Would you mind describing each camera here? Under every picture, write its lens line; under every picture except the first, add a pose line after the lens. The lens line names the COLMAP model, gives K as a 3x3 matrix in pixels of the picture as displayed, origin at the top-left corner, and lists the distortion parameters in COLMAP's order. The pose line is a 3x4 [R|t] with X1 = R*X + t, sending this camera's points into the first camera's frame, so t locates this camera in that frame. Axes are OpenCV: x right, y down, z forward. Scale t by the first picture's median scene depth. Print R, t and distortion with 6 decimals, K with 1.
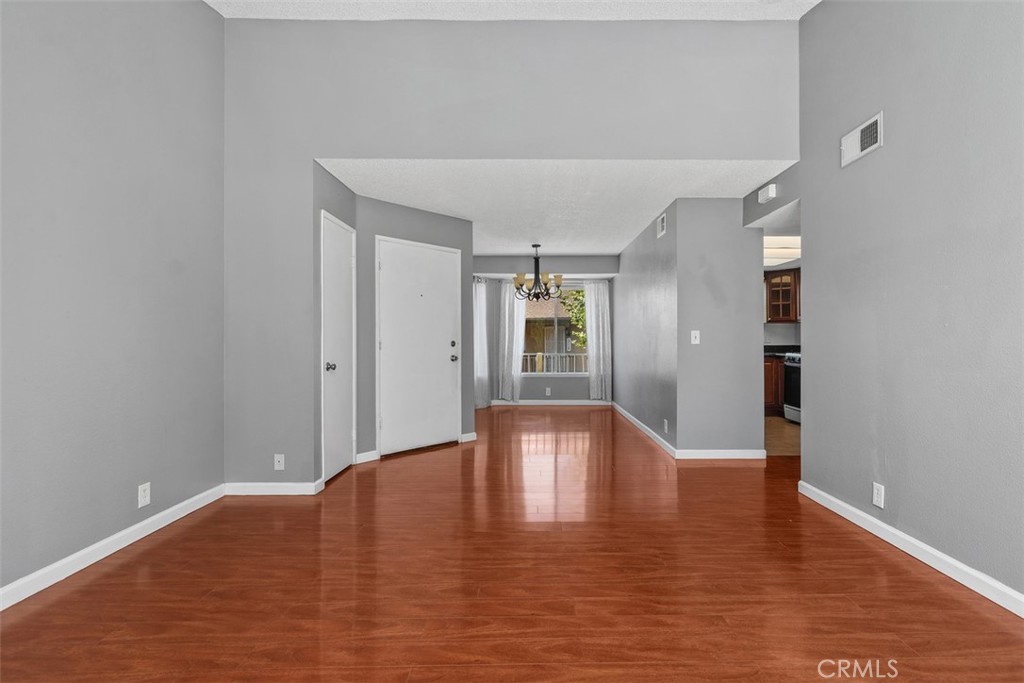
lens RADIAL K [[493.2, 0, 534.1], [0, 493.2, 338.1], [0, 0, 1]] dist [0.005985, 0.000413]
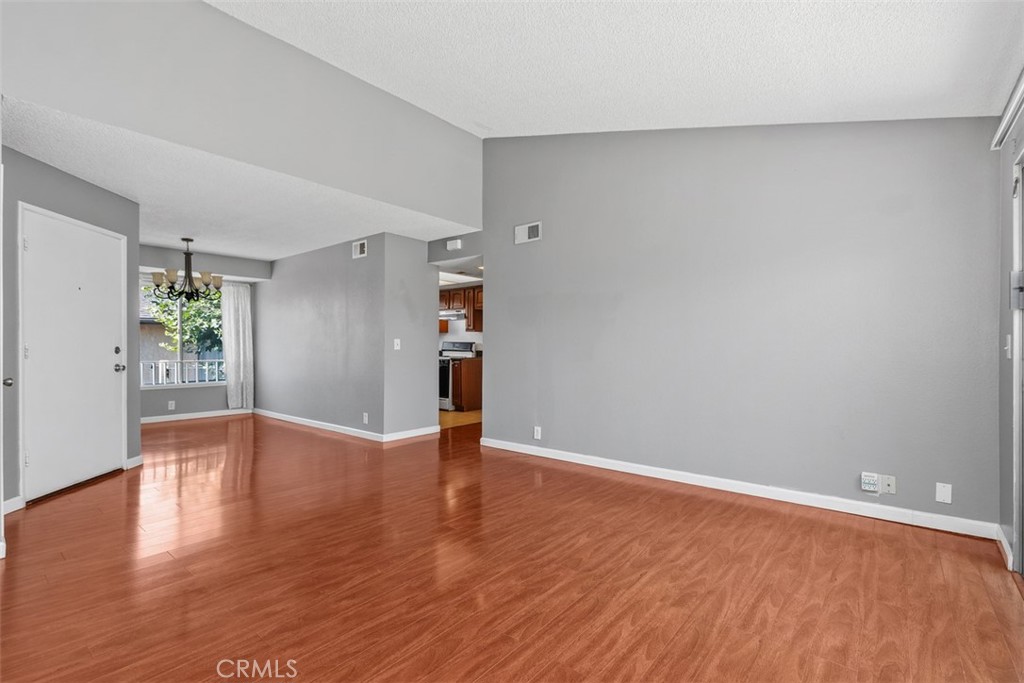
lens RADIAL K [[468.7, 0, 539.8], [0, 468.7, 347.1], [0, 0, 1]] dist [0.002284, 0.004964]
pose [[0.621728, 0.001569, 0.783232, -0.342132], [-0.006339, 0.999975, 0.003028, -0.000490], [-0.783208, -0.006847, 0.621722, -0.034677]]
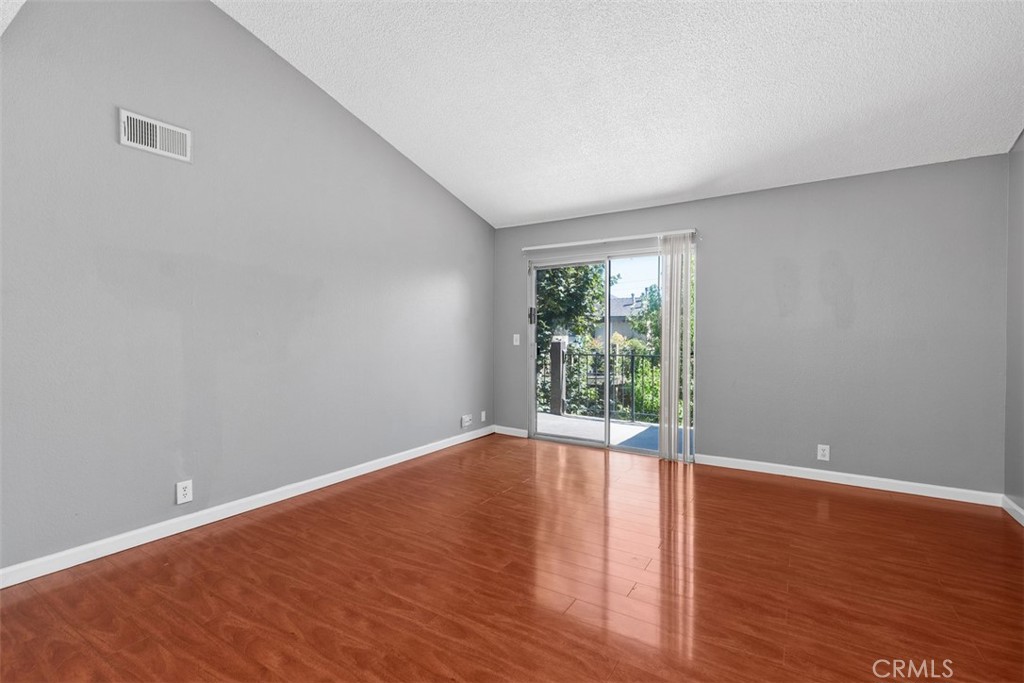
lens RADIAL K [[465.8, 0, 493.4], [0, 465.8, 338.2], [0, 0, 1]] dist [0.003700, 0.000235]
pose [[-0.827845, 0.000314, 0.560957, -0.211850], [0.000124, 1.000000, -0.000377, -0.003197], [-0.560957, -0.000243, -0.827845, 0.781488]]
